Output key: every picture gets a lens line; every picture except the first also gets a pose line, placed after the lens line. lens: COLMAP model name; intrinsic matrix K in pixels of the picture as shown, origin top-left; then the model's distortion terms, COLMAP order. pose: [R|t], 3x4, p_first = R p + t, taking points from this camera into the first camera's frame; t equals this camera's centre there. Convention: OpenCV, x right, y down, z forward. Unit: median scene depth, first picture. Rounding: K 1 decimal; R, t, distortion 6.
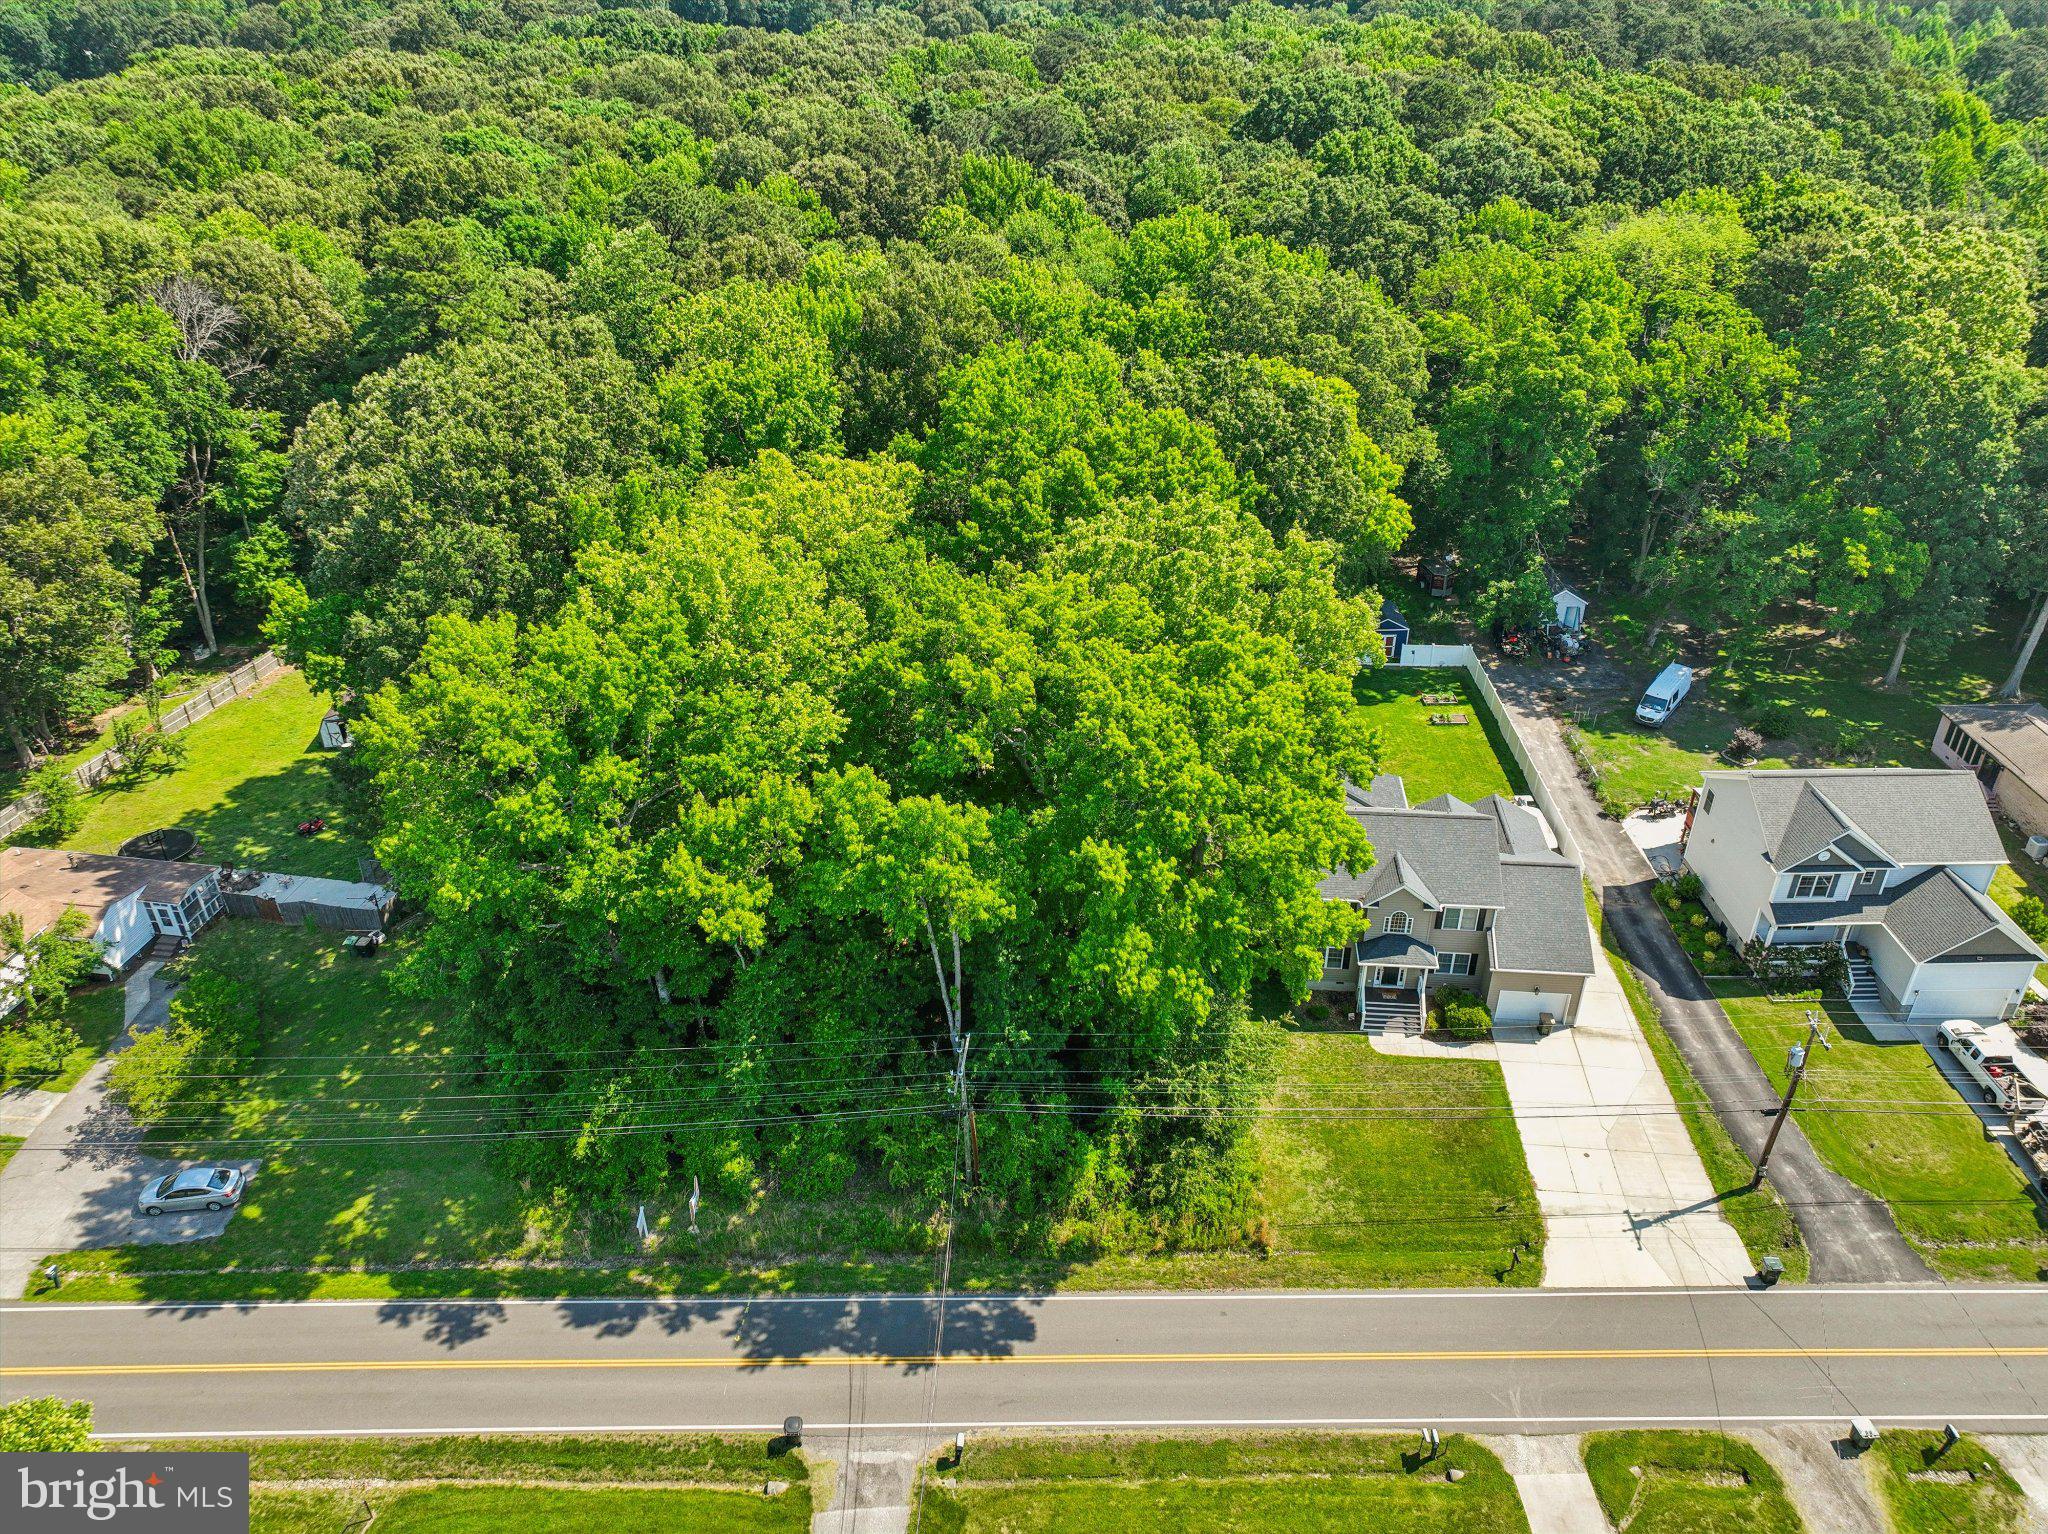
lens RADIAL K [[1459.5, 0, 1029.9], [0, 1459.5, 752.6], [0, 0, 1]] dist [-0.009459, 0.030936]
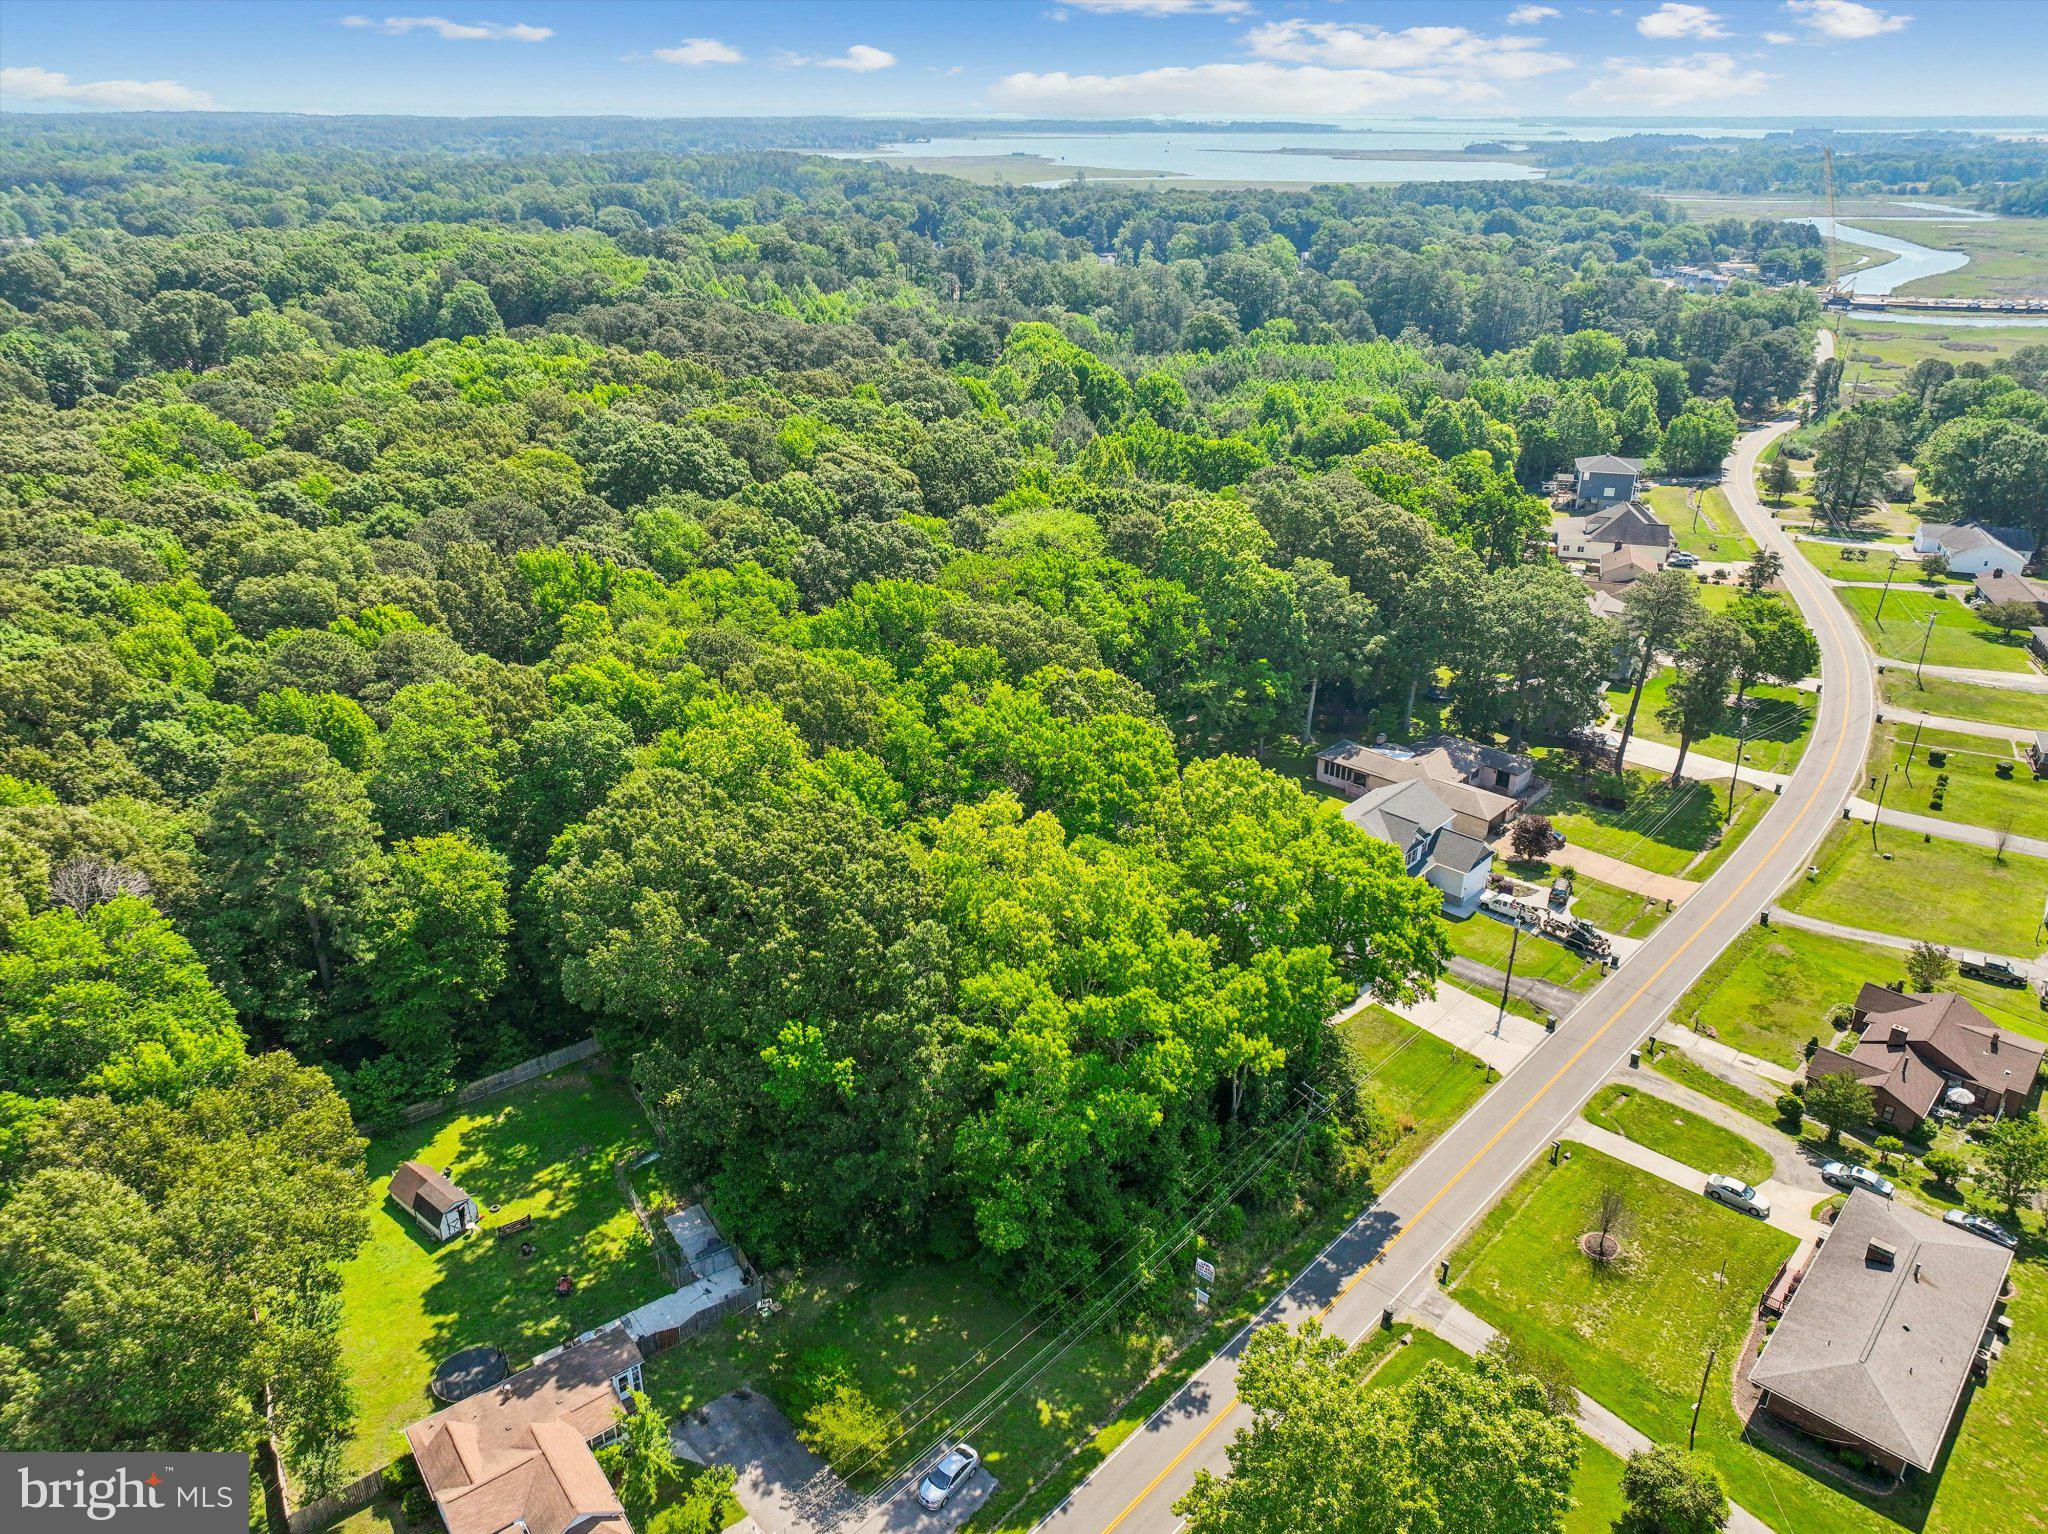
lens RADIAL K [[1474.9, 0, 1023.1], [0, 1474.9, 742.3], [0, 0, 1]] dist [-0.006584, 0.026668]
pose [[0.682483, -0.277916, 0.676003, -1.106170], [0.358752, 0.933186, 0.021458, -0.281509], [-0.636800, 0.227873, 0.736586, -0.143102]]
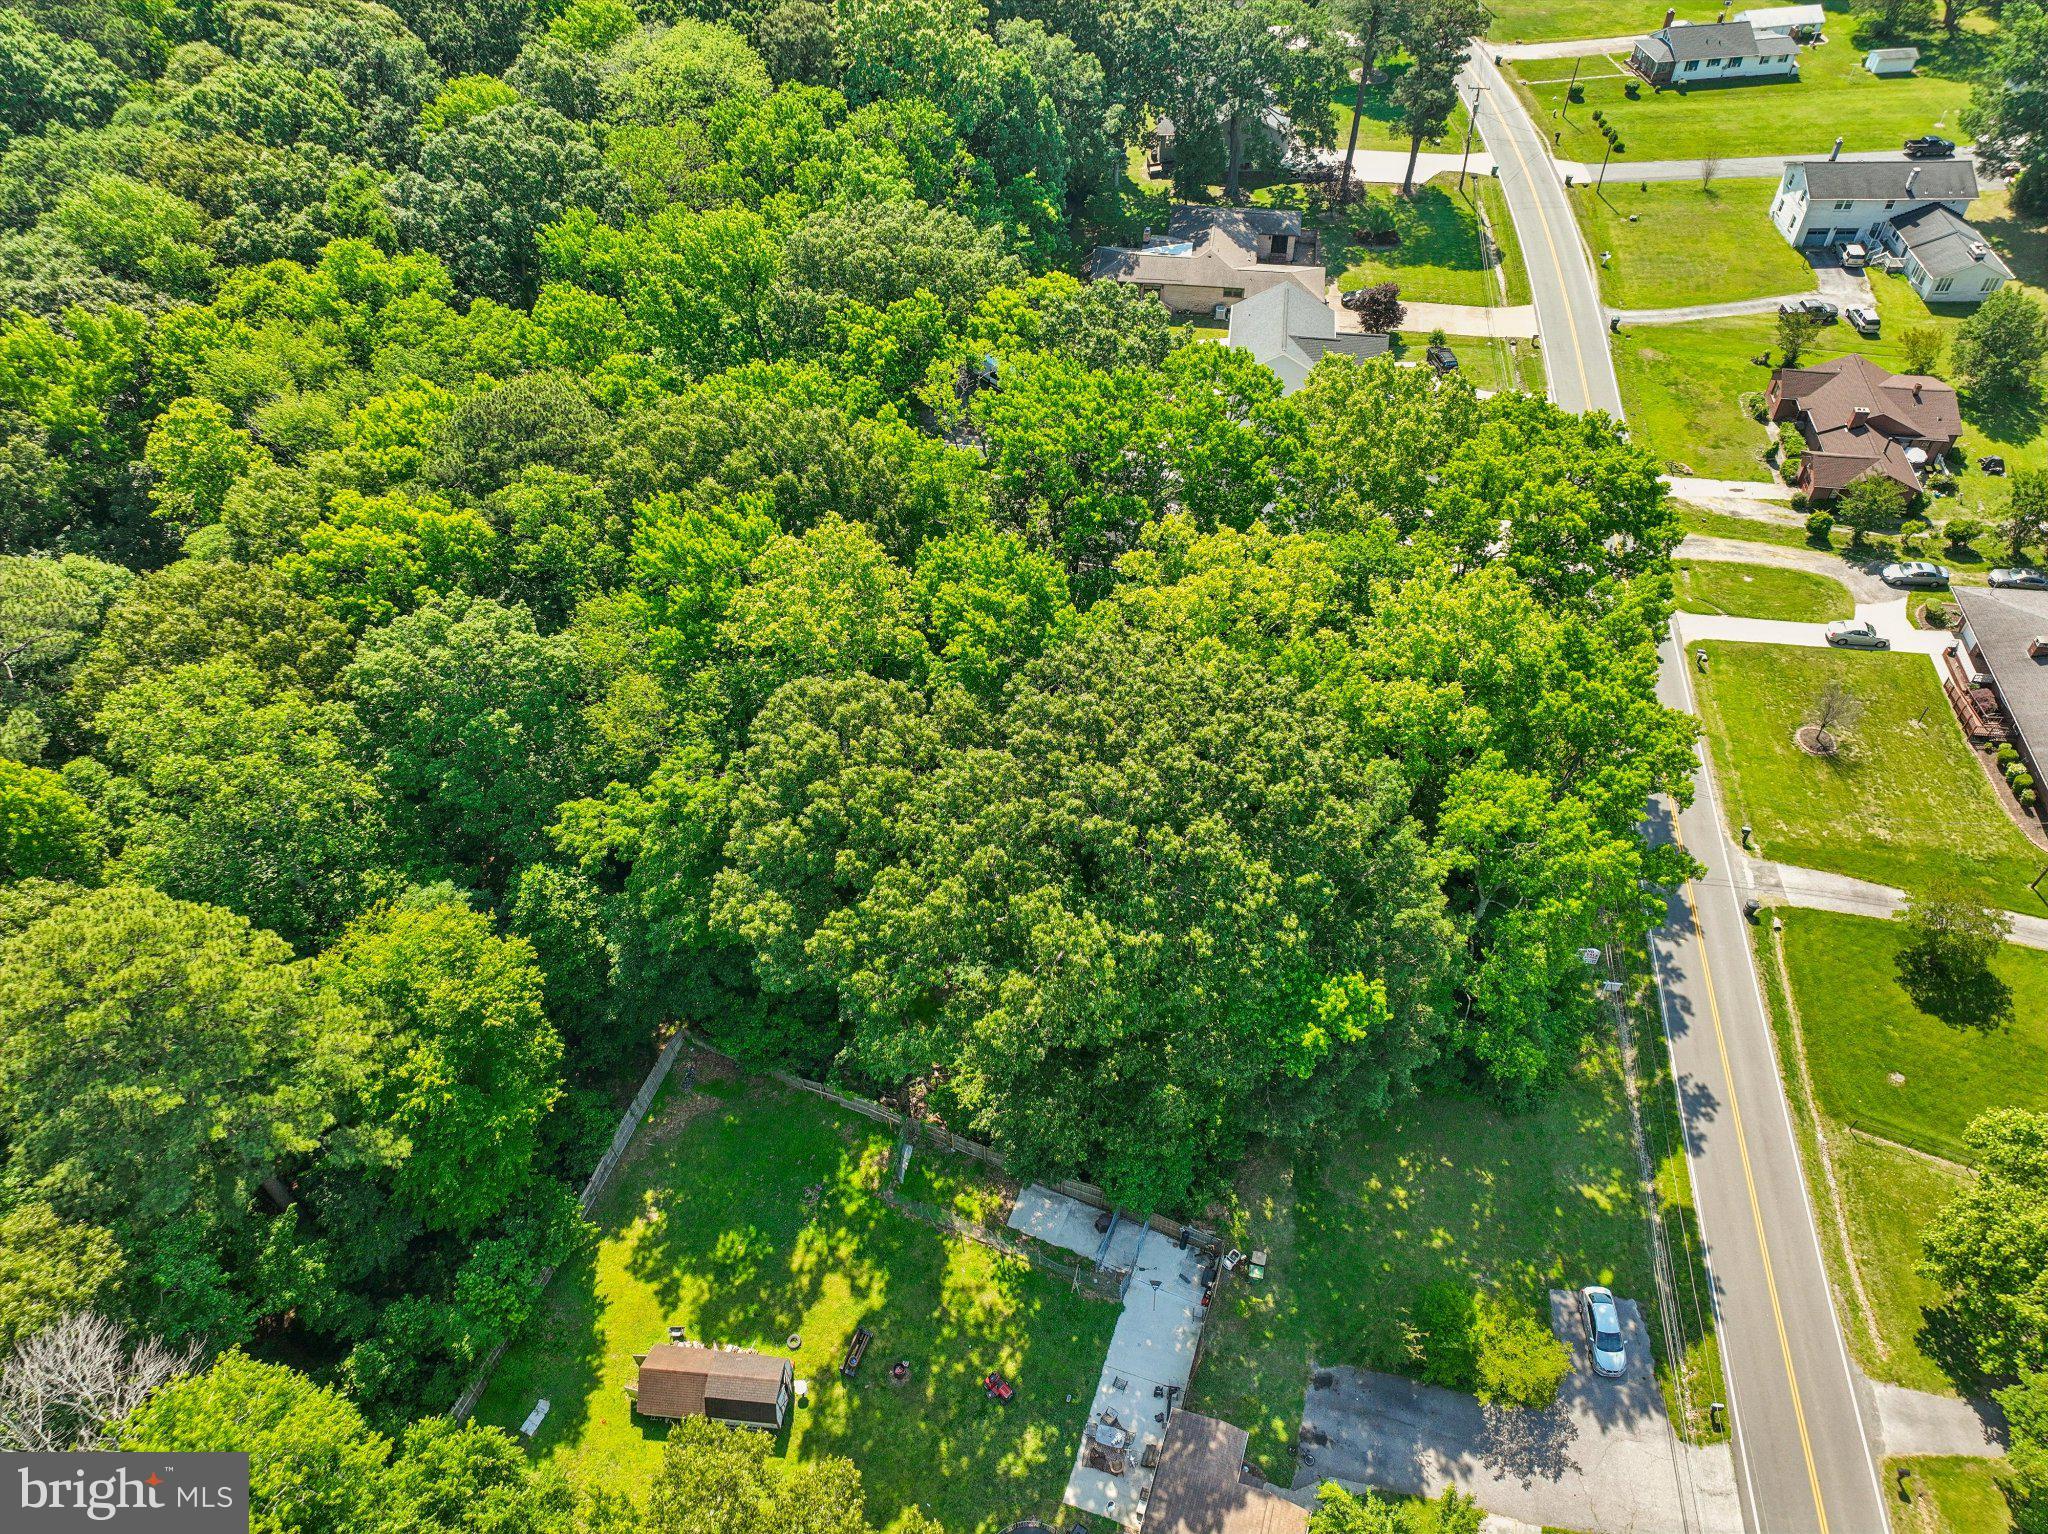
lens RADIAL K [[1474.9, 0, 1023.1], [0, 1474.9, 742.3], [0, 0, 1]] dist [-0.006584, 0.026668]
pose [[0.154375, -0.699837, 0.697421, -1.001679], [0.511547, 0.660520, 0.549576, -0.760905], [-0.845274, 0.271923, 0.459967, 0.654349]]
